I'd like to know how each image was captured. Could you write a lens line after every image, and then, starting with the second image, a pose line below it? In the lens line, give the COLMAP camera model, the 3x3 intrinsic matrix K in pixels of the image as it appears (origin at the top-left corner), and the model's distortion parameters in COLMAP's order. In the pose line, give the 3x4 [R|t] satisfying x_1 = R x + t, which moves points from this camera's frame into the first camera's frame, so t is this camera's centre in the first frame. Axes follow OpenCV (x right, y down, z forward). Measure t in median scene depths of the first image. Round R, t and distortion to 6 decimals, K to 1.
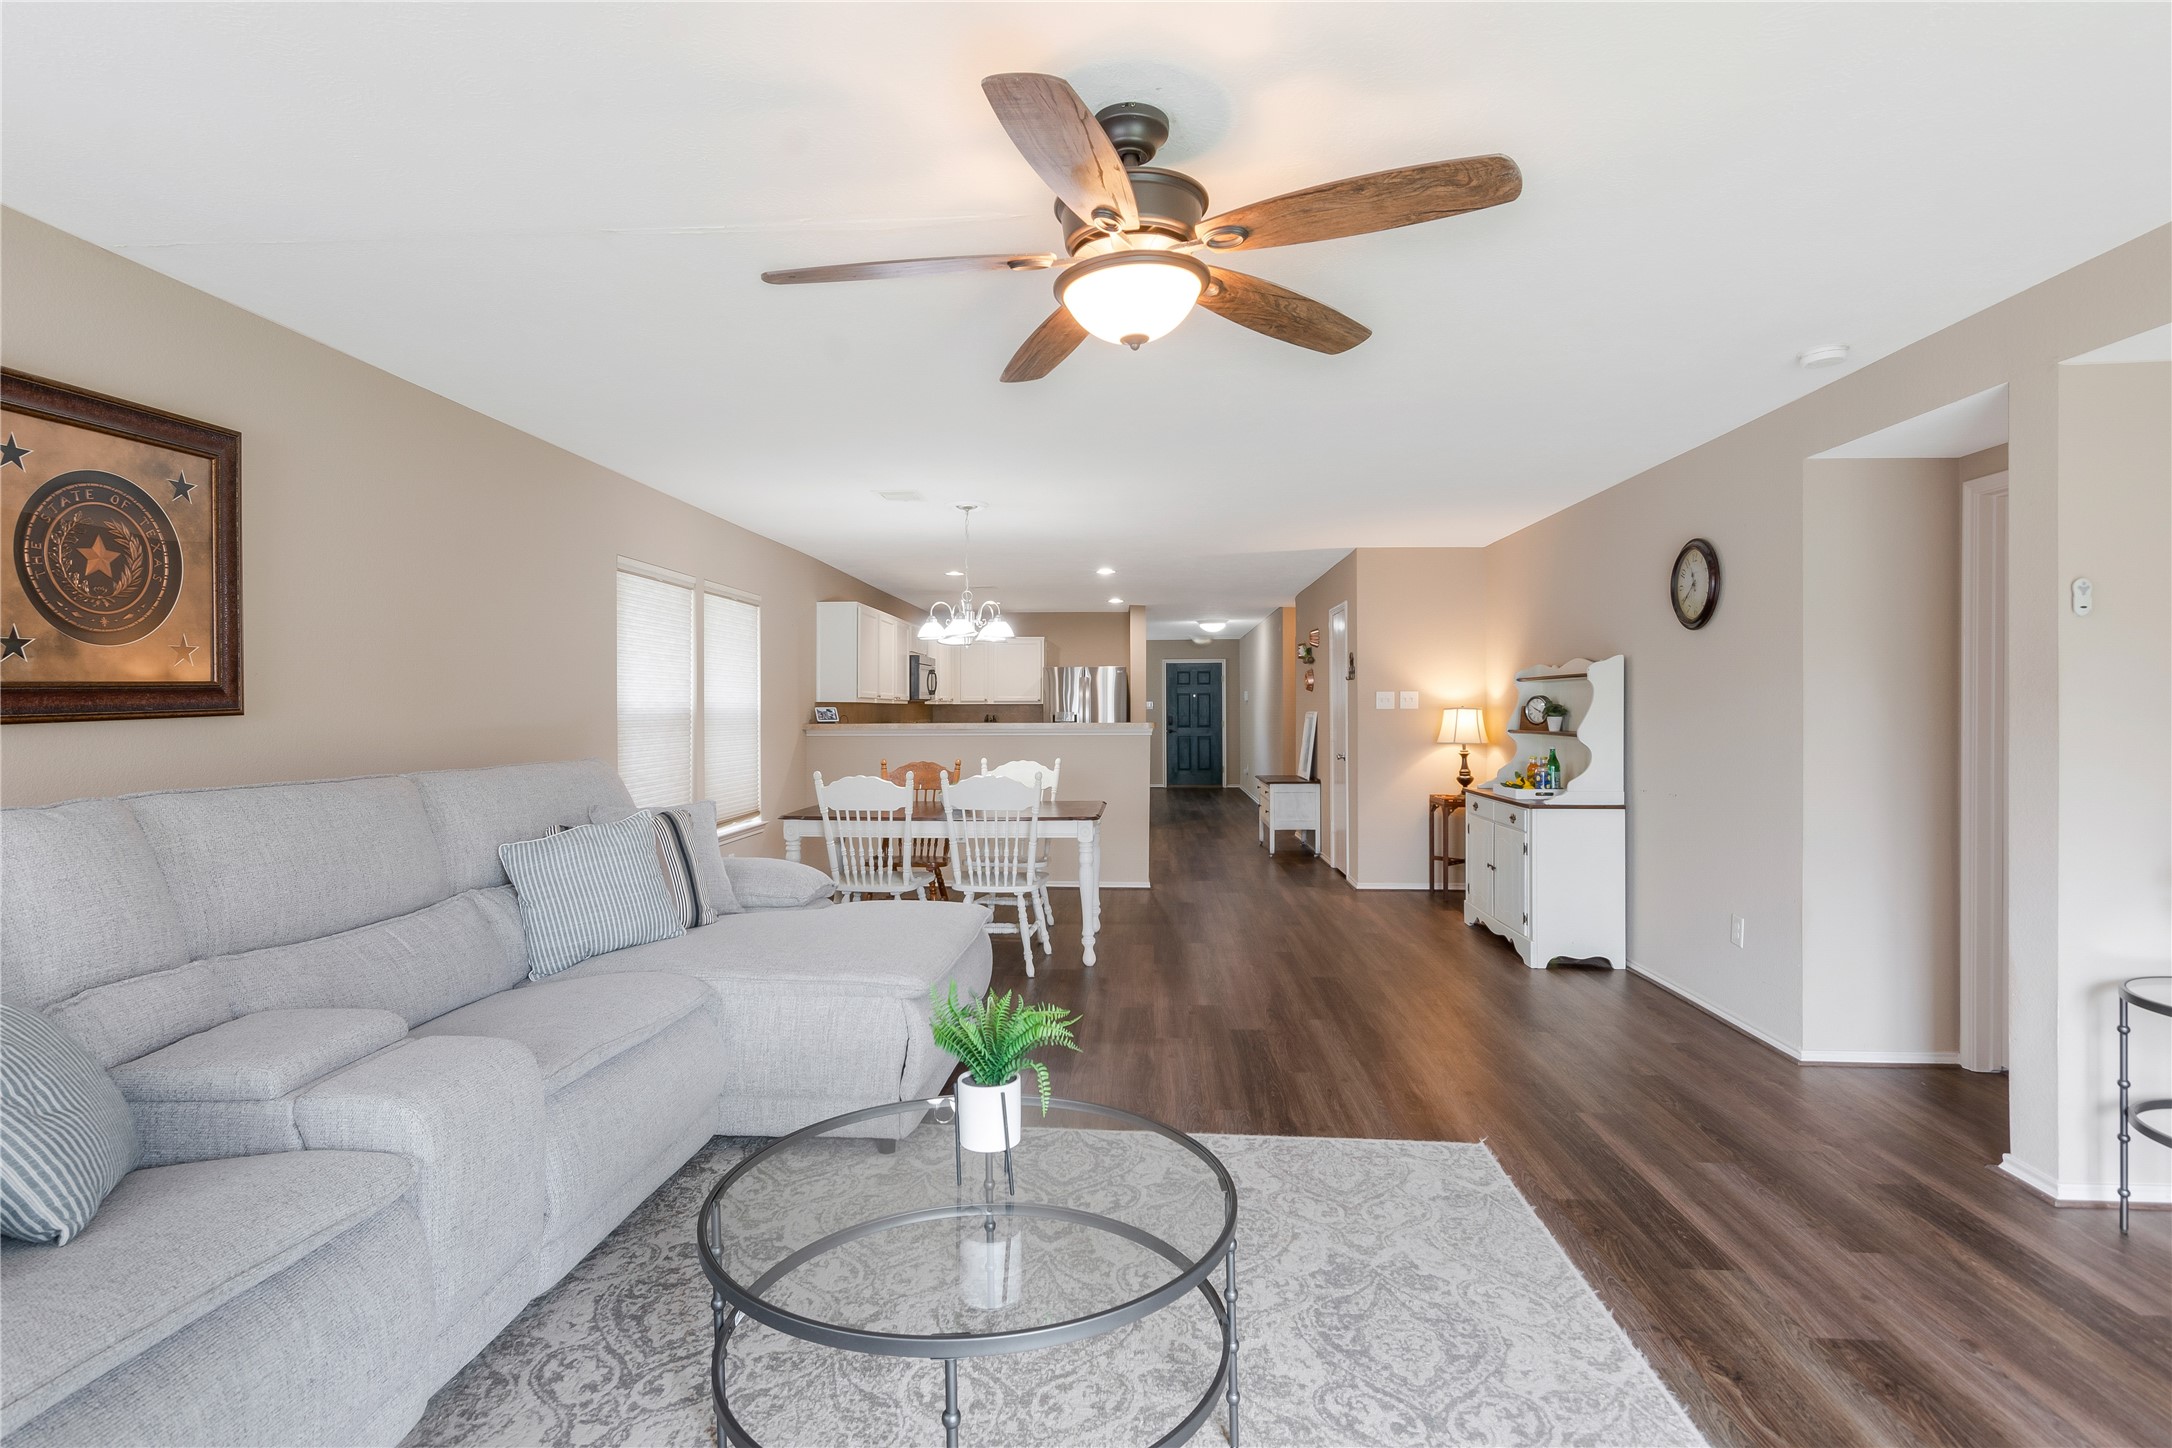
lens RADIAL K [[1055.9, 0, 1068.0], [0, 1055.9, 724.4], [0, 0, 1]] dist [0.000266, 0.001542]
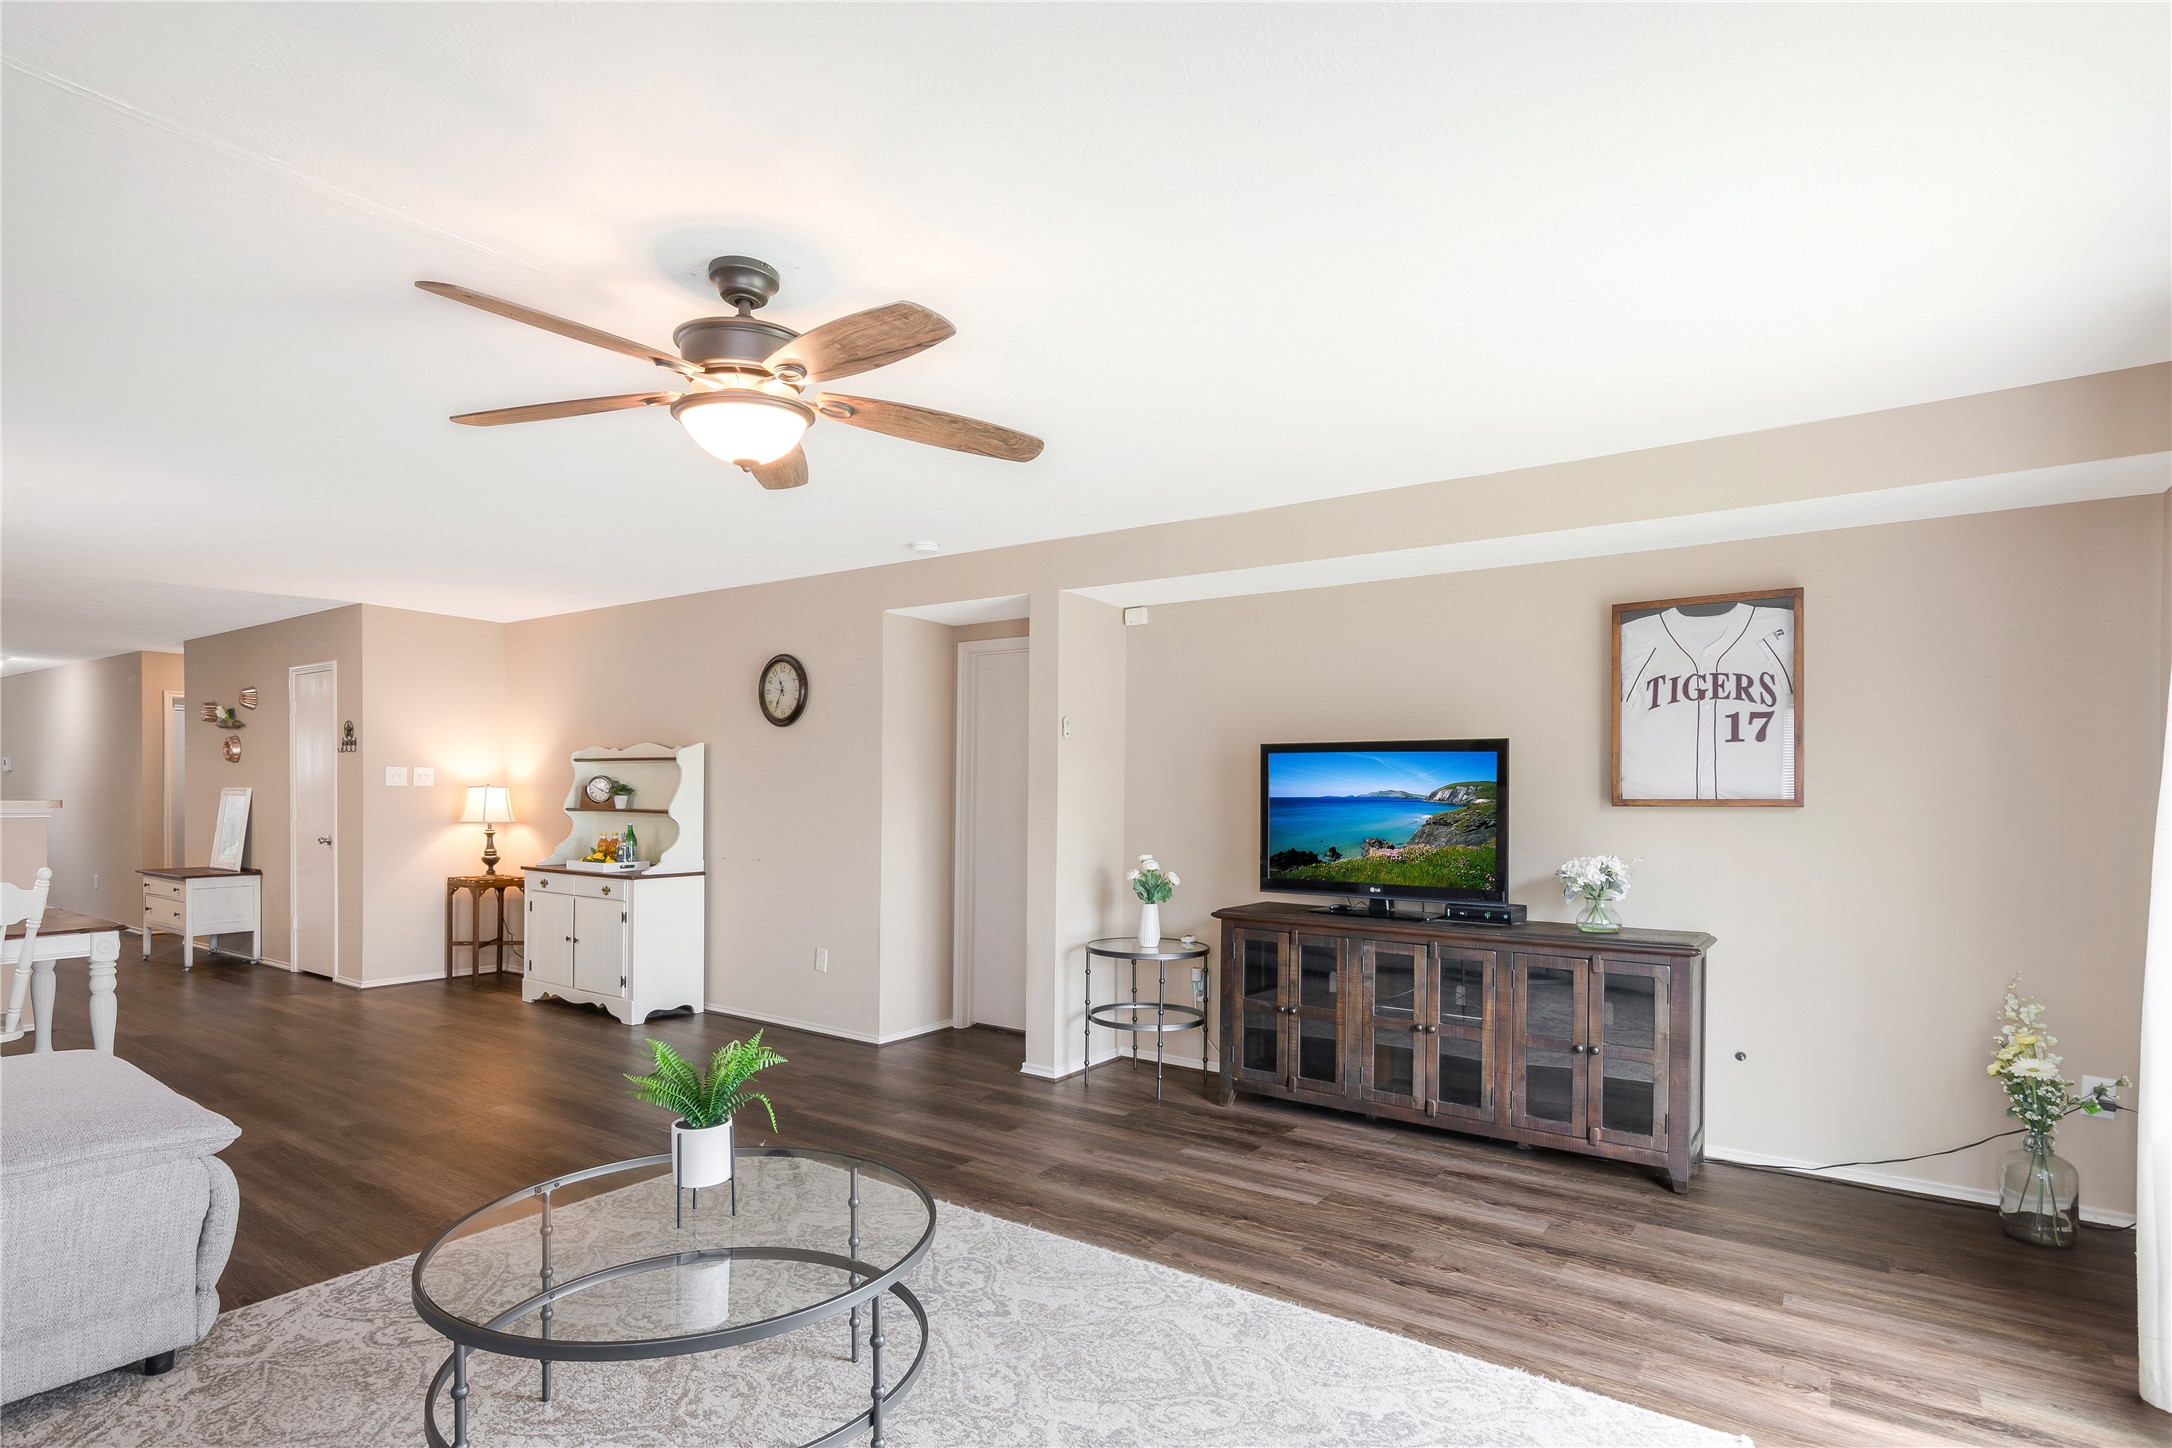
lens RADIAL K [[1055.9, 0, 1083.5], [0, 1055.9, 815.5], [0, 0, 1]] dist [0.000266, 0.001542]
pose [[0.529240, -0.009466, 0.848419, -0.242268], [0.000757, 0.999943, 0.010684, 0.002291], [-0.848472, -0.005012, 0.529217, 0.027543]]
